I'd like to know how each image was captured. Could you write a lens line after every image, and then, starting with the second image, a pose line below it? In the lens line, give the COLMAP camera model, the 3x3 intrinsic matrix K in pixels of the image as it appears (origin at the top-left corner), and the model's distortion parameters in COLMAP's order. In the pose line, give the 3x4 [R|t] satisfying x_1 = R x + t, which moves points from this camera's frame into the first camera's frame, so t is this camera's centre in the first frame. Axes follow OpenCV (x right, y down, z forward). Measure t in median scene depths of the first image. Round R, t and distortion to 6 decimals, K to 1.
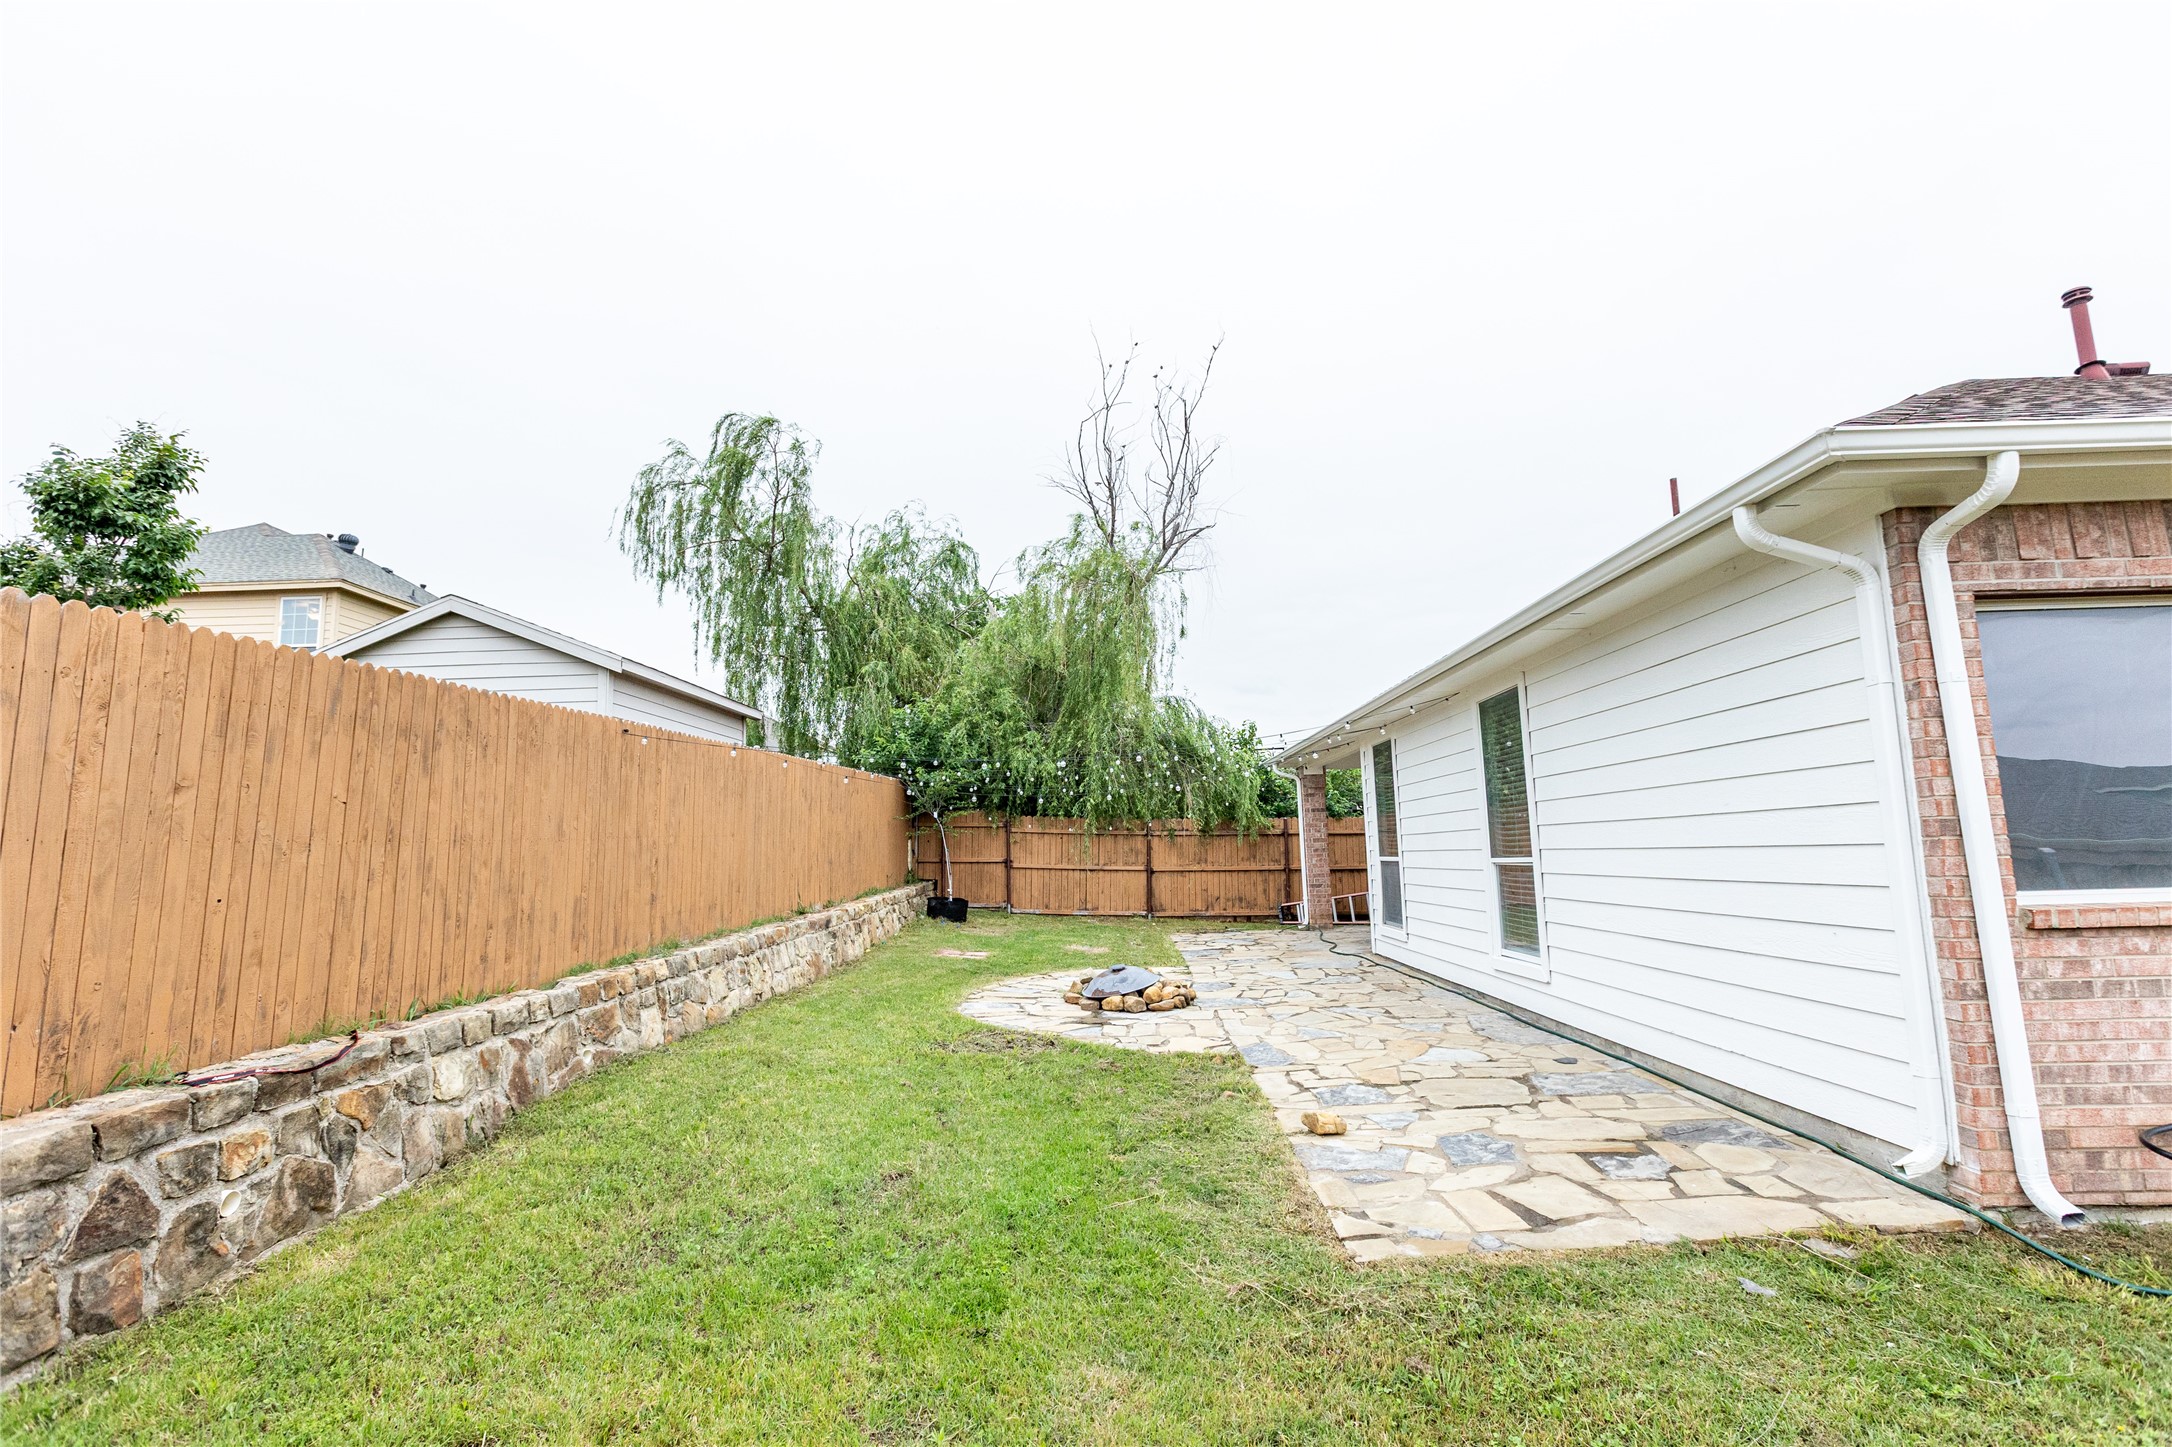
lens RADIAL K [[987.4, 0, 1095.8], [0, 987.4, 739.9], [0, 0, 1]] dist [0.001765, -0.000304]
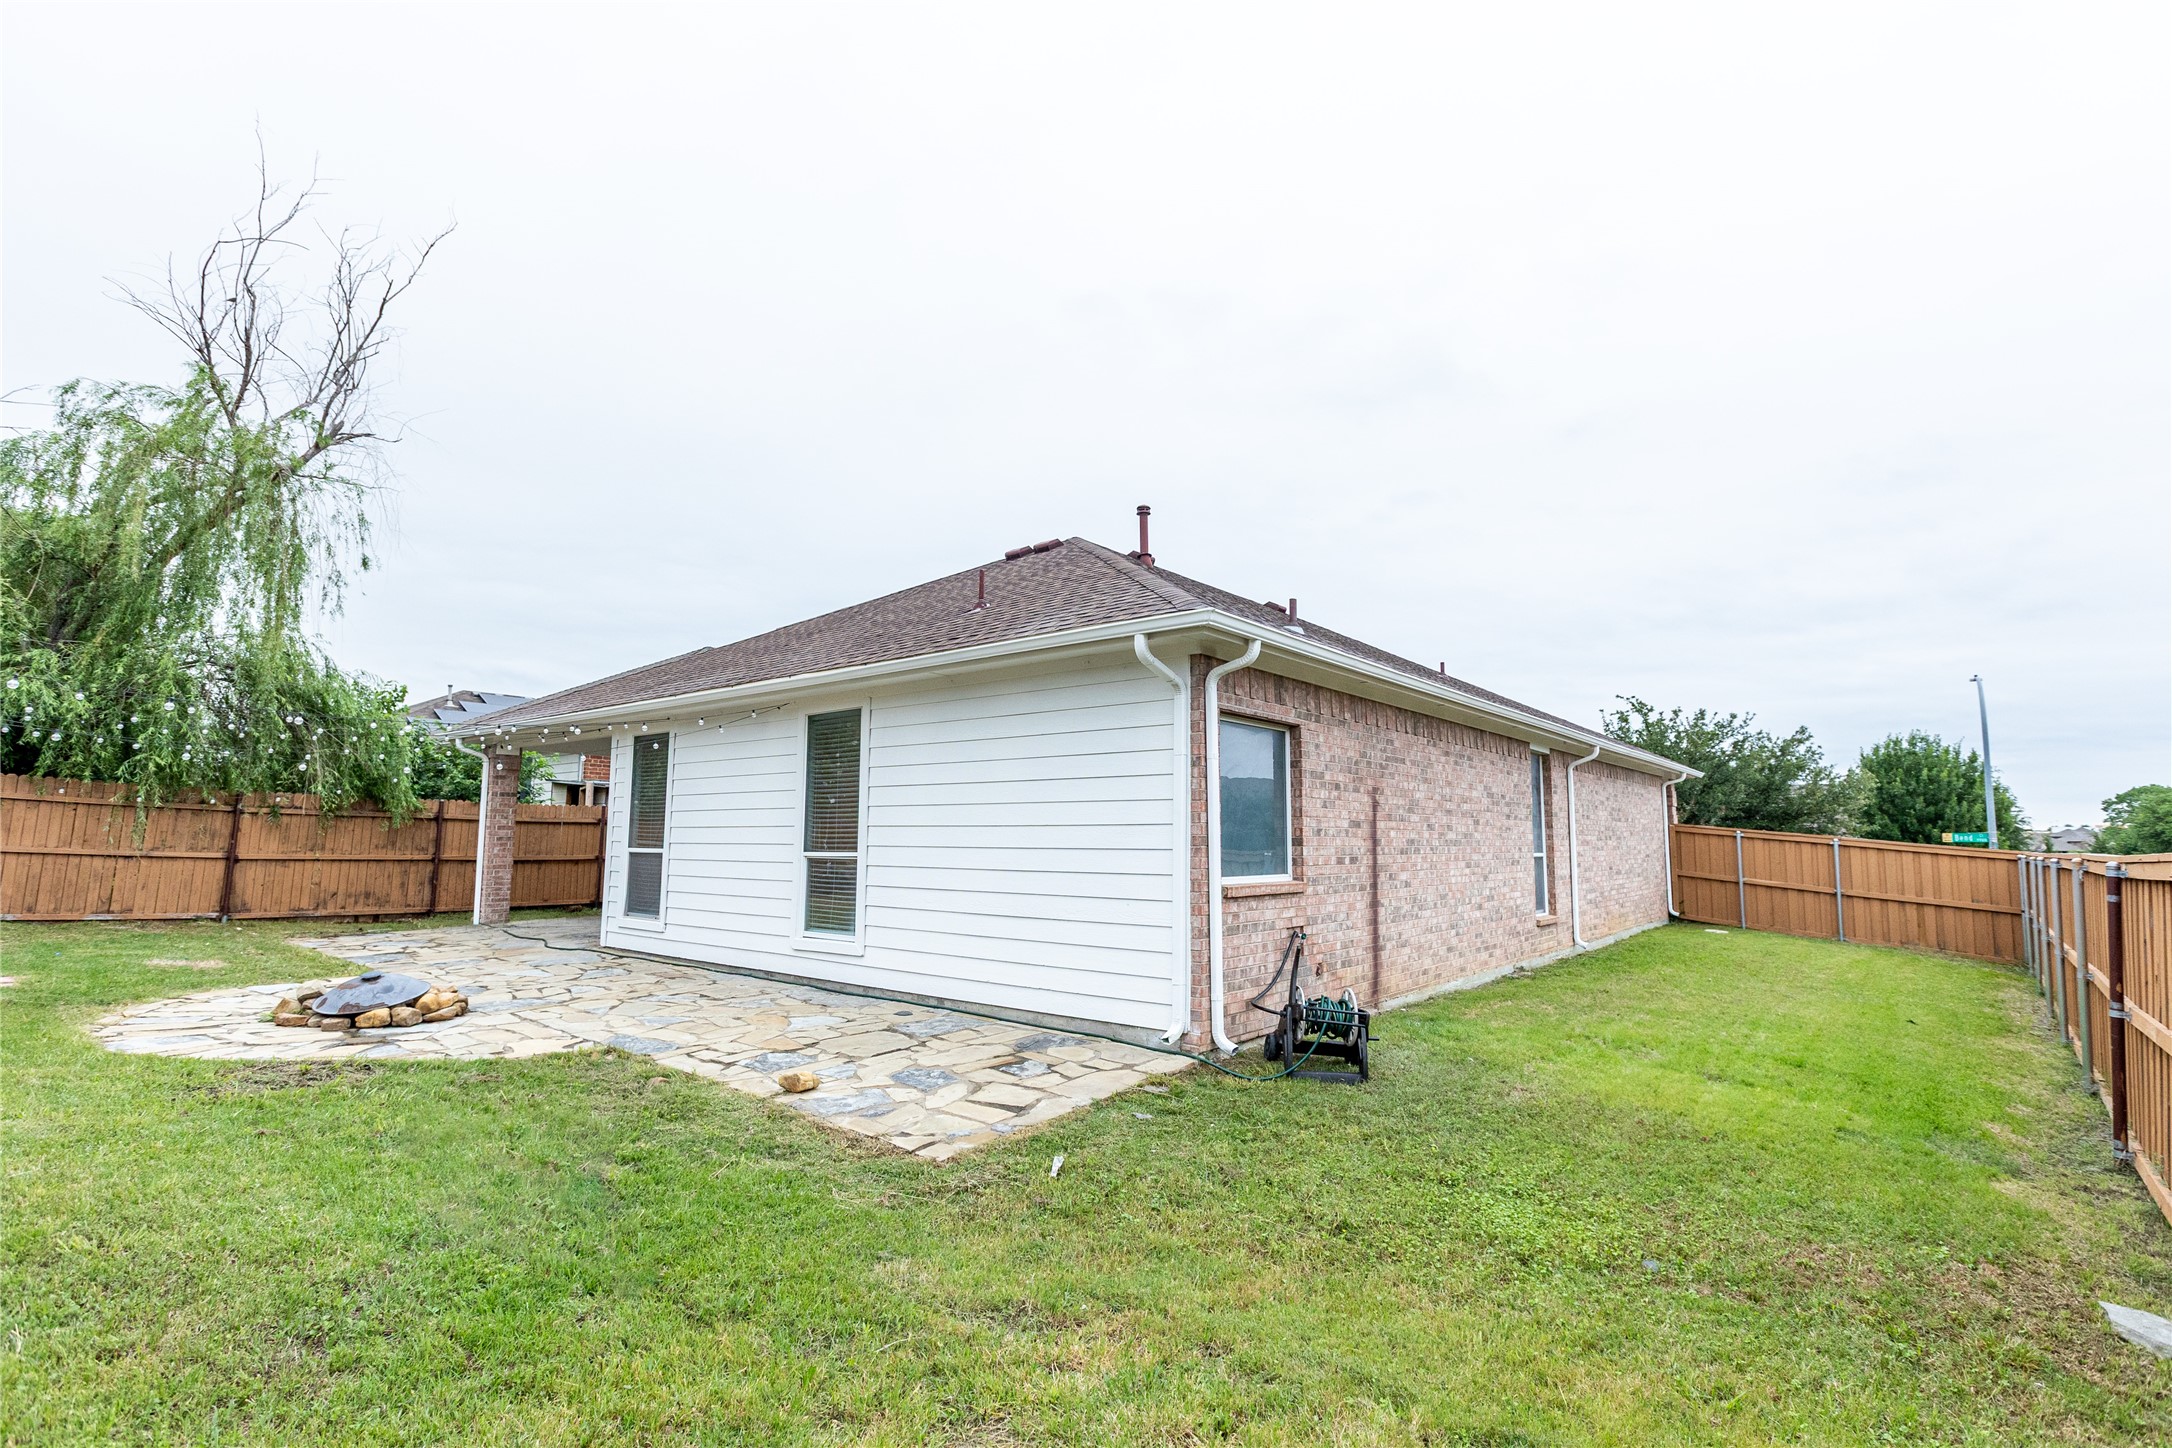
lens RADIAL K [[987.4, 0, 1114.8], [0, 987.4, 749.8], [0, 0, 1]] dist [0.001765, -0.000304]
pose [[0.613552, 0.102003, 0.783038, -0.534359], [-0.113800, 0.992692, -0.040145, 0.013913], [-0.781411, -0.064479, 0.620677, 0.038546]]
